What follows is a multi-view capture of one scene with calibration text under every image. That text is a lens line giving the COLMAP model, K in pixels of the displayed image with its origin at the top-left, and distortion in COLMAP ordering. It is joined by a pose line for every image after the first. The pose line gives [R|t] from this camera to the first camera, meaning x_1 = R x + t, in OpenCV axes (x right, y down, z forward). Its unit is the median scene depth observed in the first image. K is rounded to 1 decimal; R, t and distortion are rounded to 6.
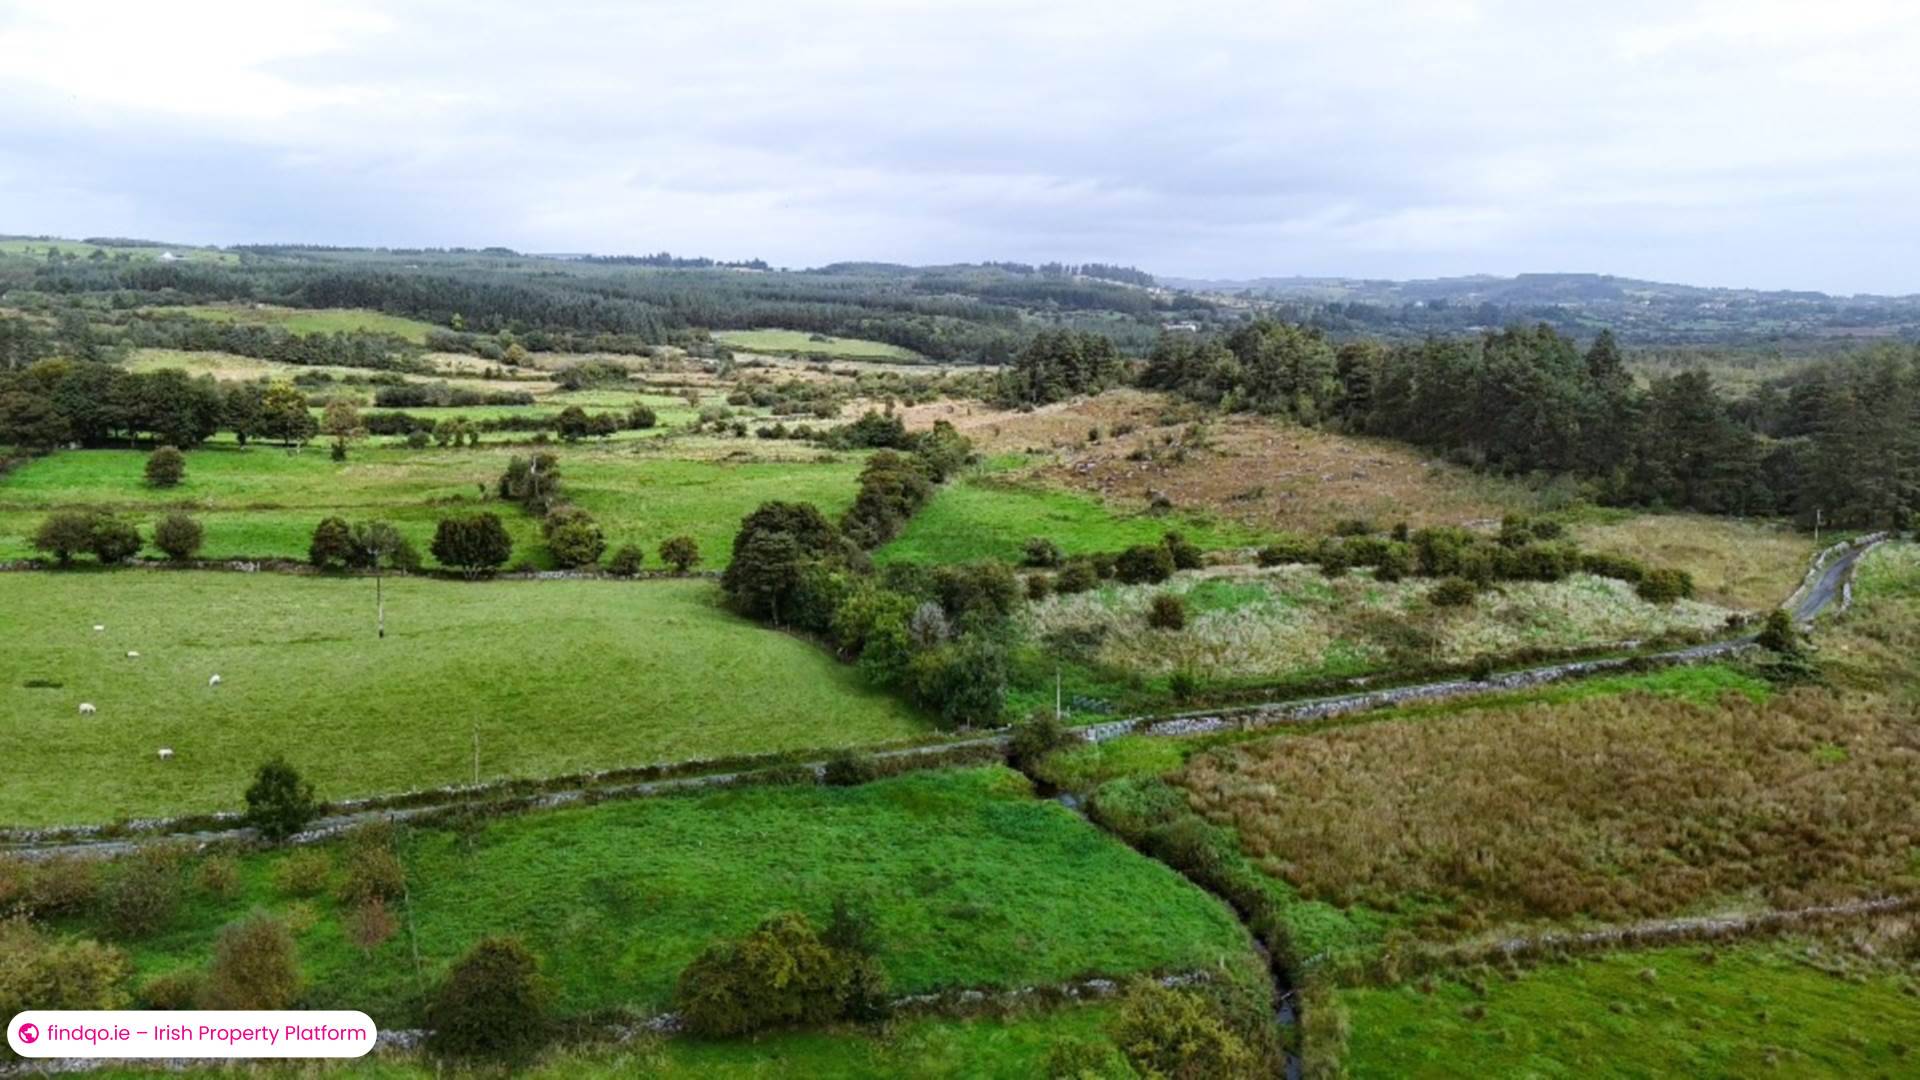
lens RADIAL K [[1367.2, 0, 961.6], [0, 1367.2, 548.4], [0, 0, 1]] dist [0.039380, -0.044568]
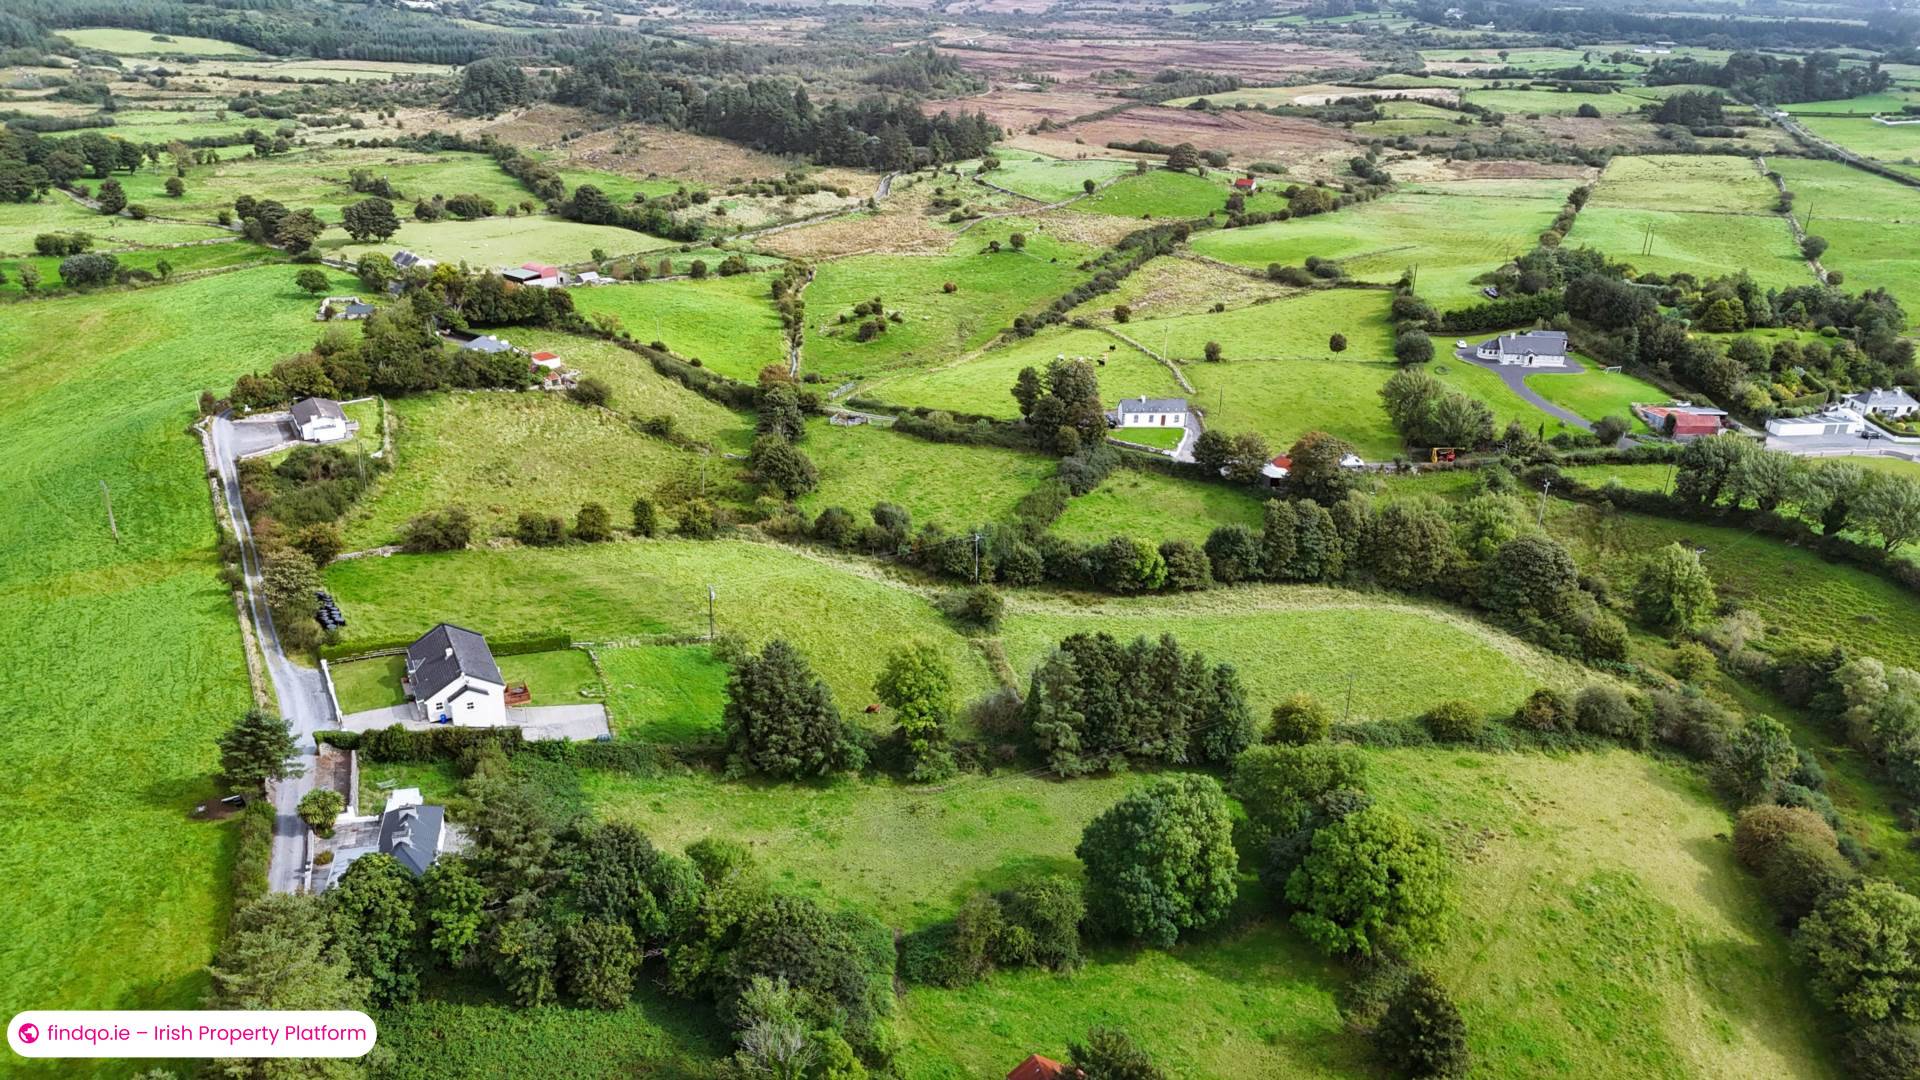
lens RADIAL K [[1367.2, 0, 961.6], [0, 1367.2, 548.4], [0, 0, 1]] dist [0.039380, -0.044568]
pose [[0.827424, -0.209602, 0.520996, -1.386735], [0.071395, 0.959470, 0.272618, -0.037862], [-0.557021, -0.188374, 0.808853, -2.401021]]
